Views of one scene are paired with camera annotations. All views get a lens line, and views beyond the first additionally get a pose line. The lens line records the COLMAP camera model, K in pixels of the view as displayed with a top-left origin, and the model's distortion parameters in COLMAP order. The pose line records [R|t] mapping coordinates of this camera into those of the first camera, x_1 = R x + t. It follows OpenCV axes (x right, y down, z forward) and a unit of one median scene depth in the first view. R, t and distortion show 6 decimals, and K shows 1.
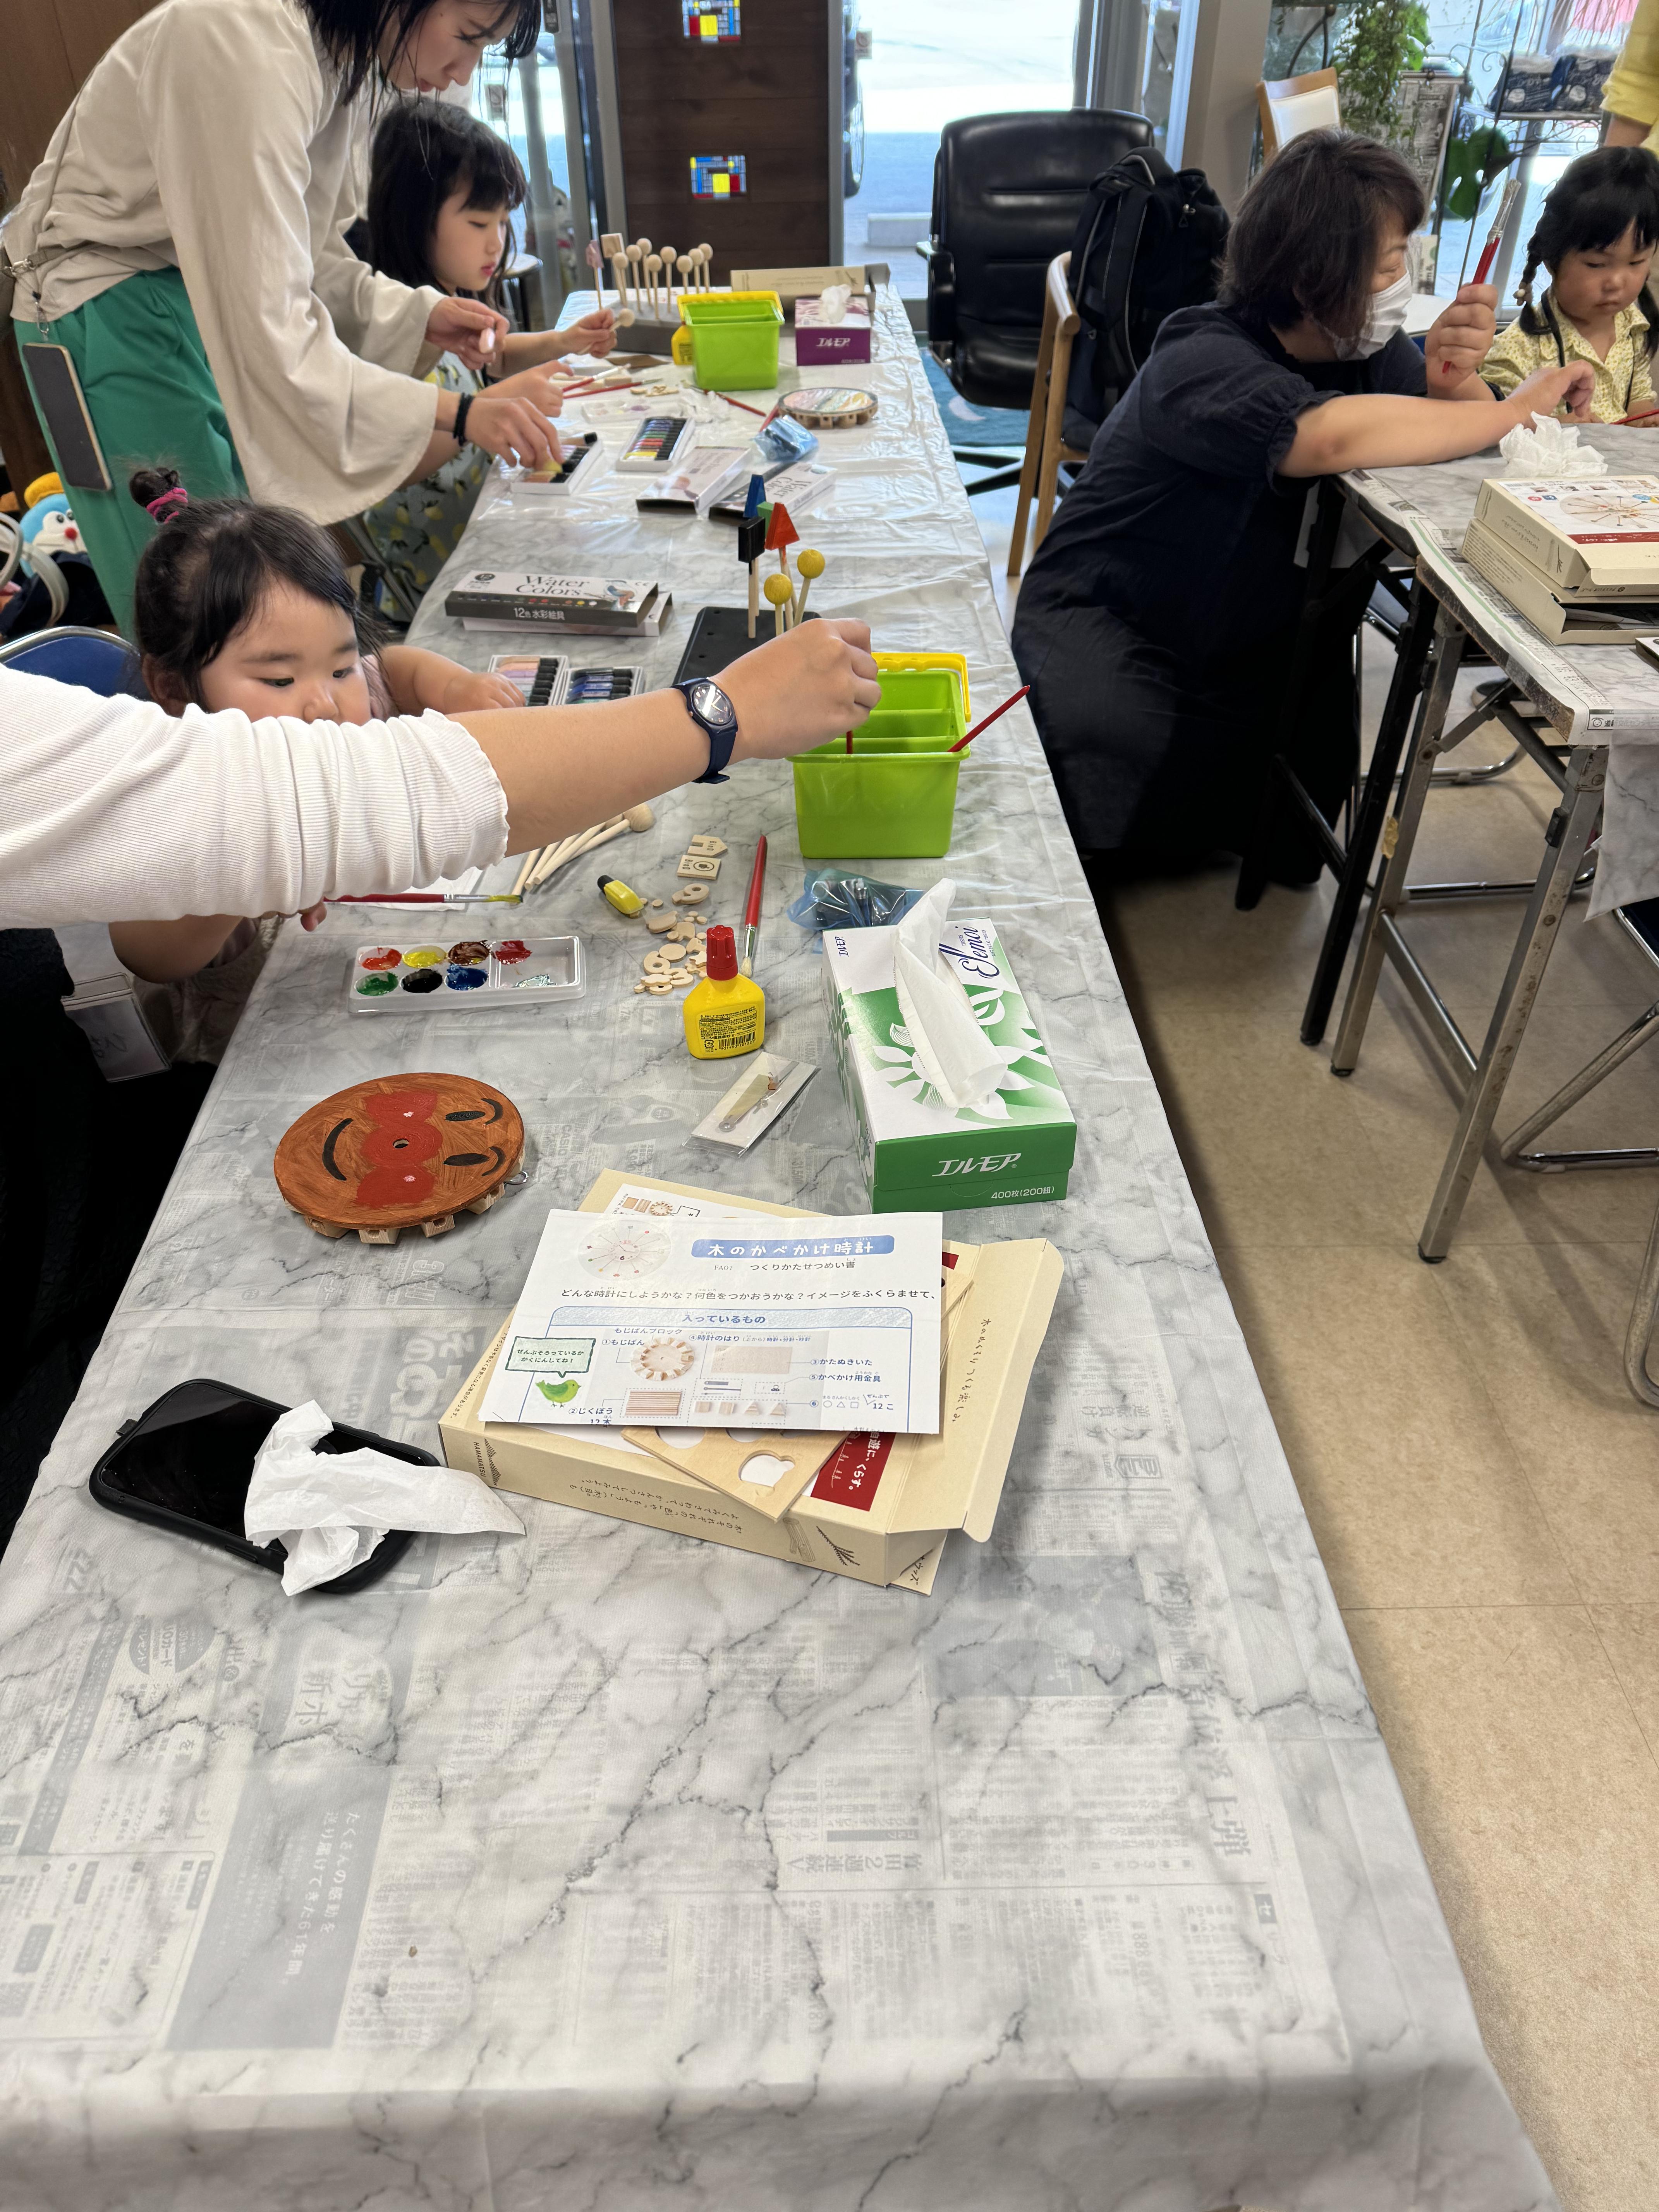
lens RADIAL K [[1513.5, 0, 804.4], [0, 1513.5, 1164.1], [0, 0, 1]] dist [-0.005272, 0.002834]
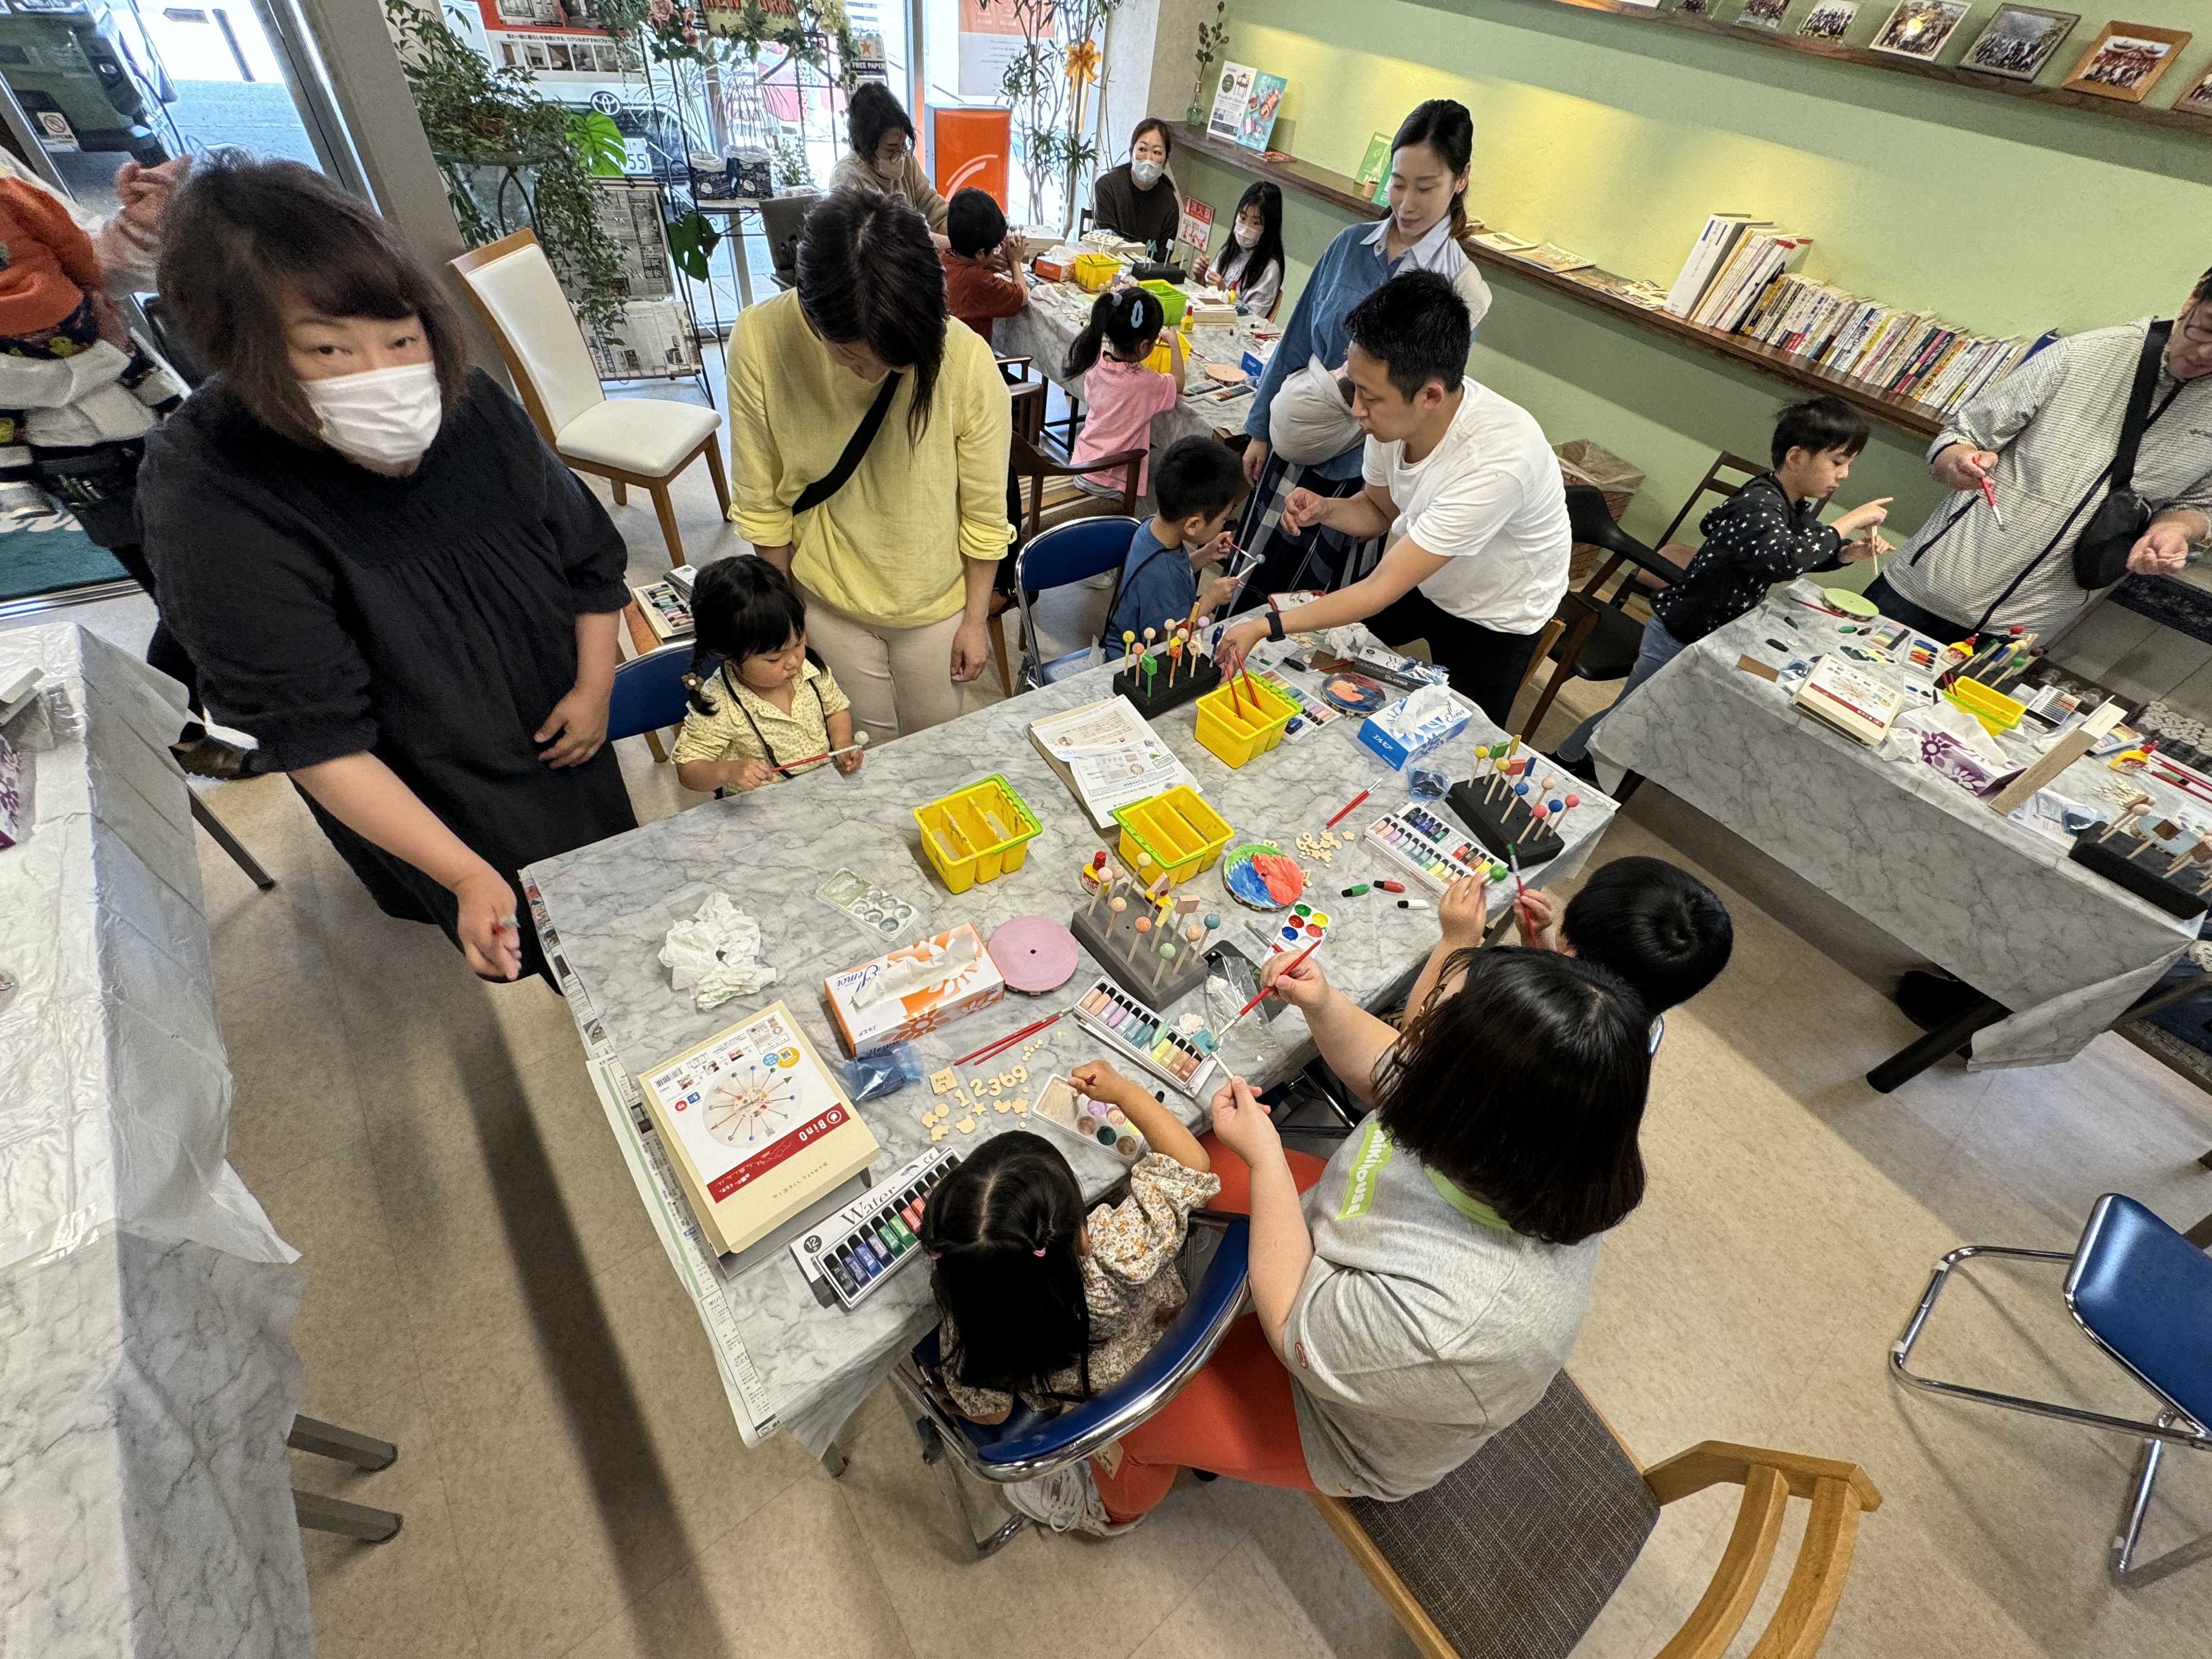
lens RADIAL K [[867.5, 0, 1100.9], [0, 867.5, 820.5], [0, 0, 1]] dist [-0.003106, -0.000109]
pose [[0.800685, -0.351707, 0.484980, 0.570615], [0.273092, 0.934808, 0.227056, -0.813295], [-0.533220, -0.049356, 0.844536, 0.318622]]
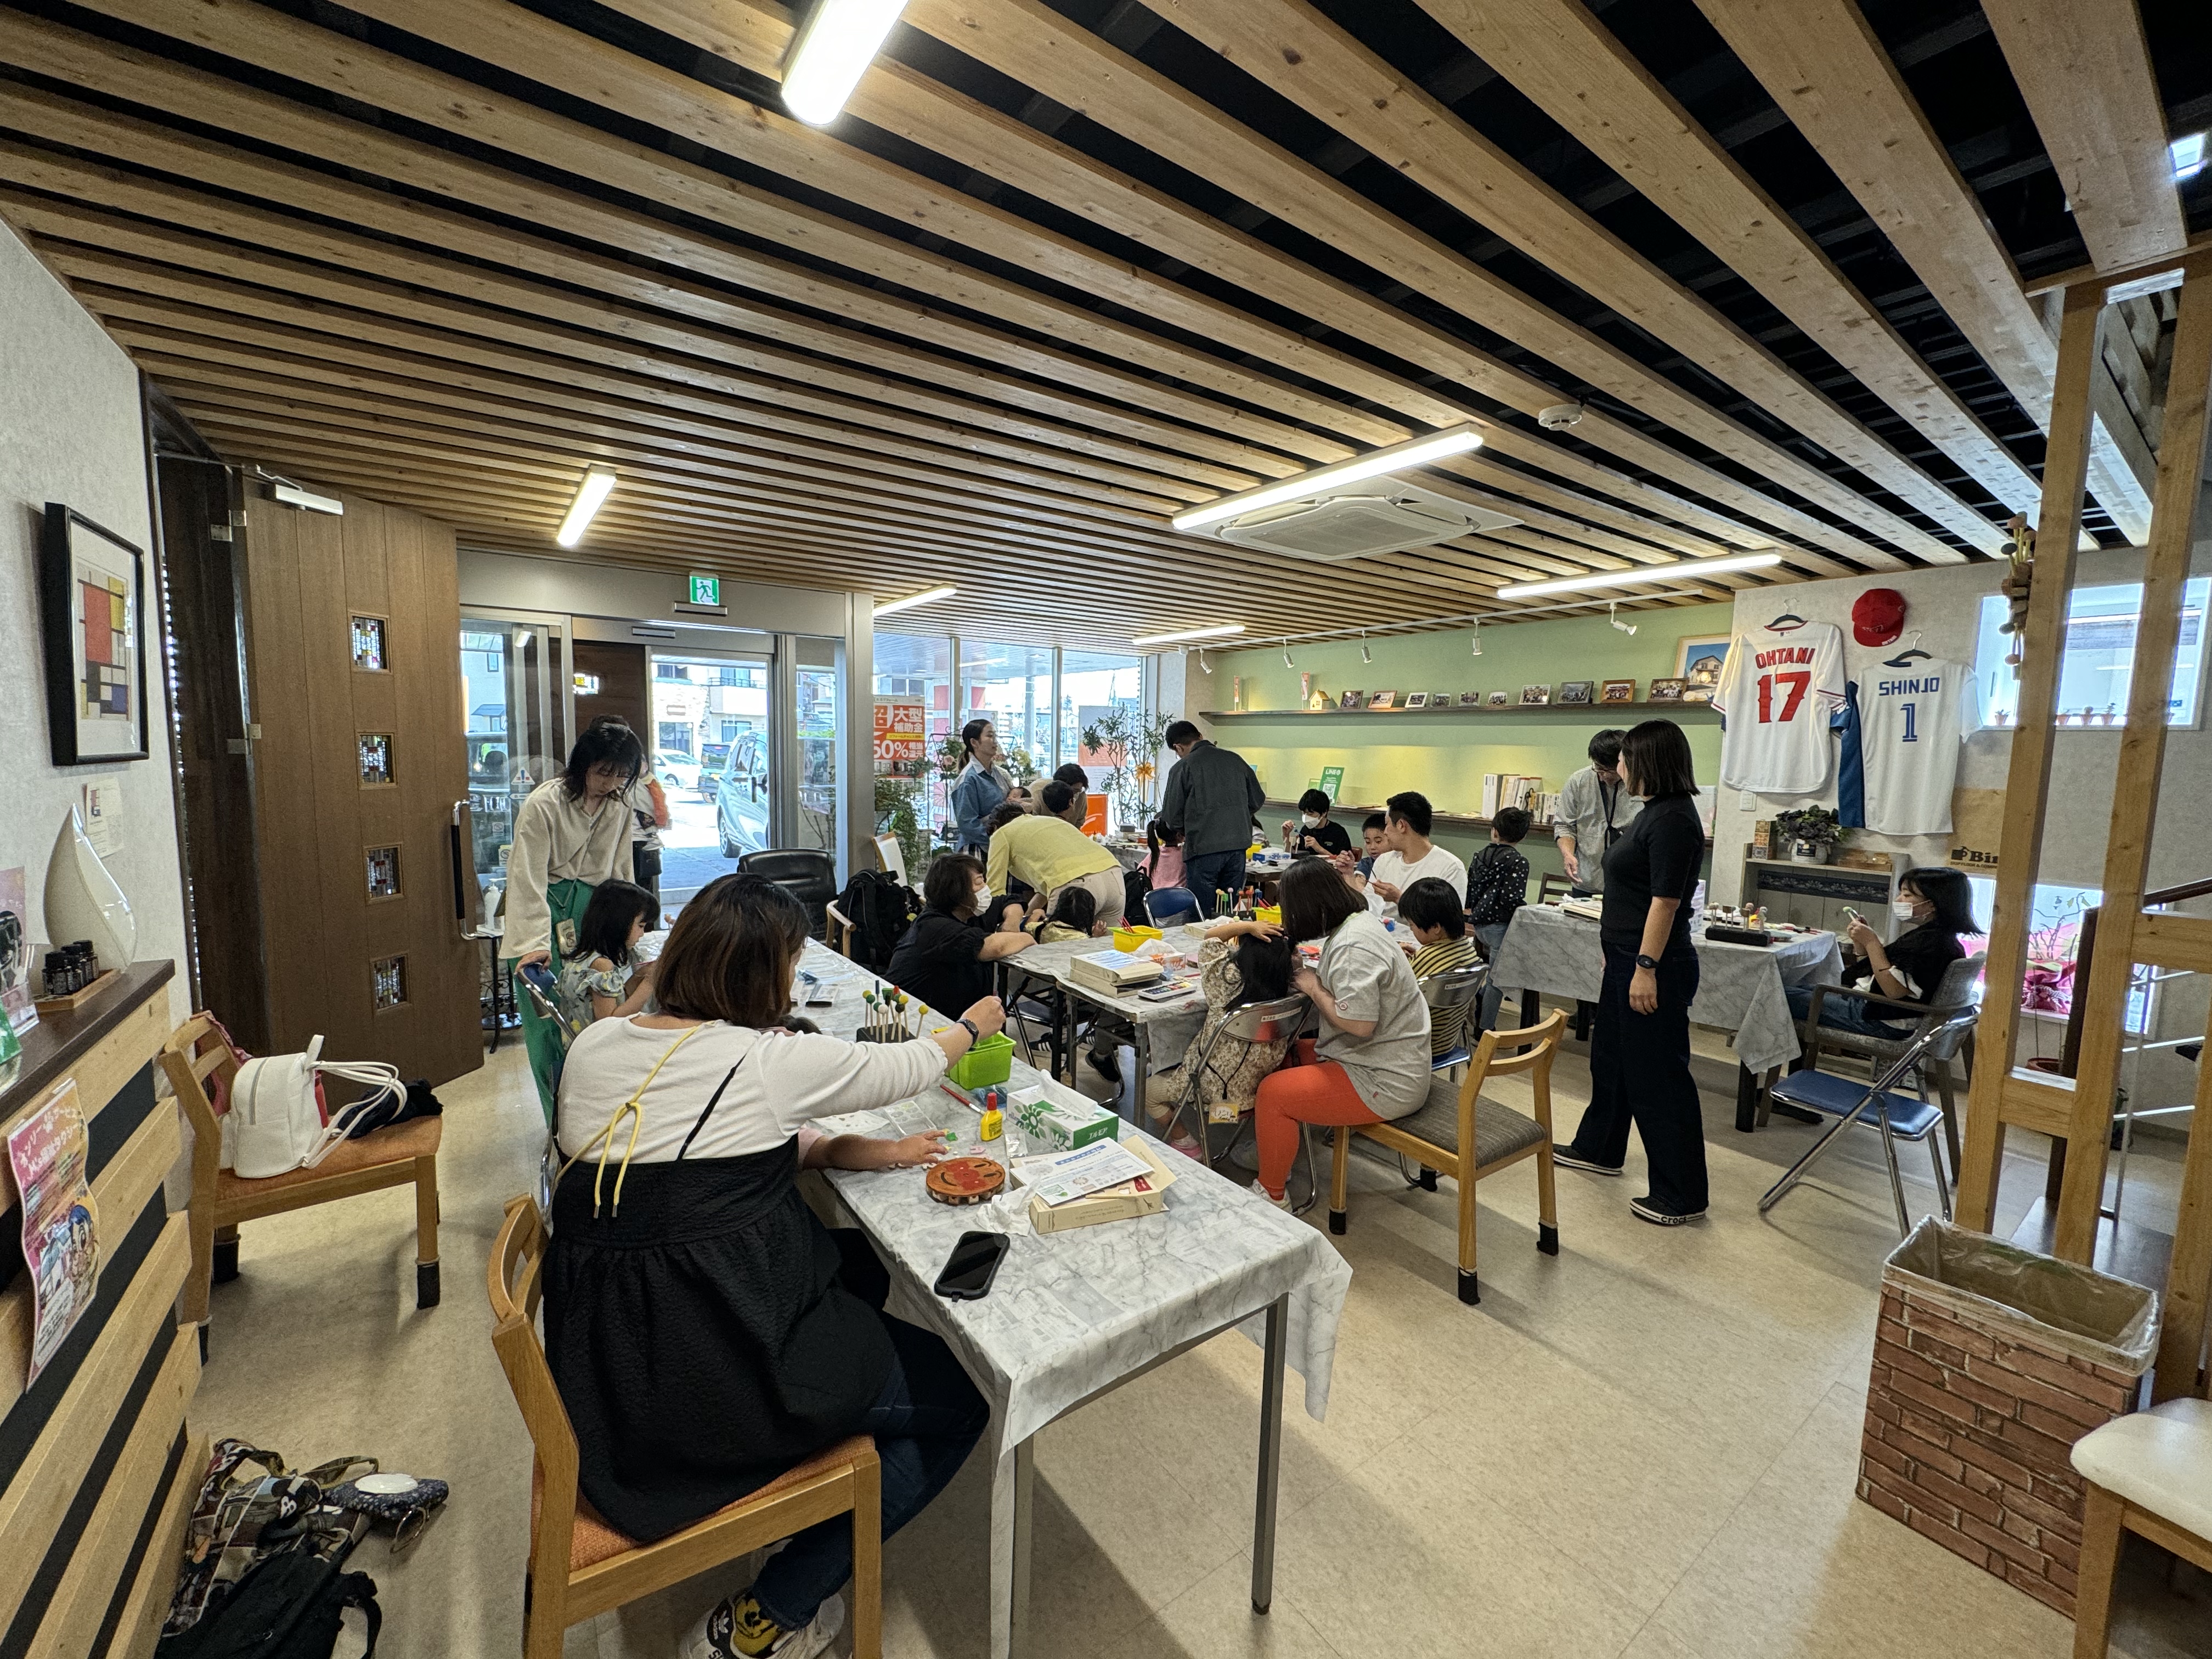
lens RADIAL K [[880.3, 0, 1106.0], [0, 880.3, 829.5], [0, 0, 1]] dist [0.005000, -0.000796]
pose [[0.815506, -0.024347, 0.578236, -0.620125], [0.348031, 0.818909, -0.456359, 0.224062], [-0.462411, 0.573407, 0.676299, -0.499987]]
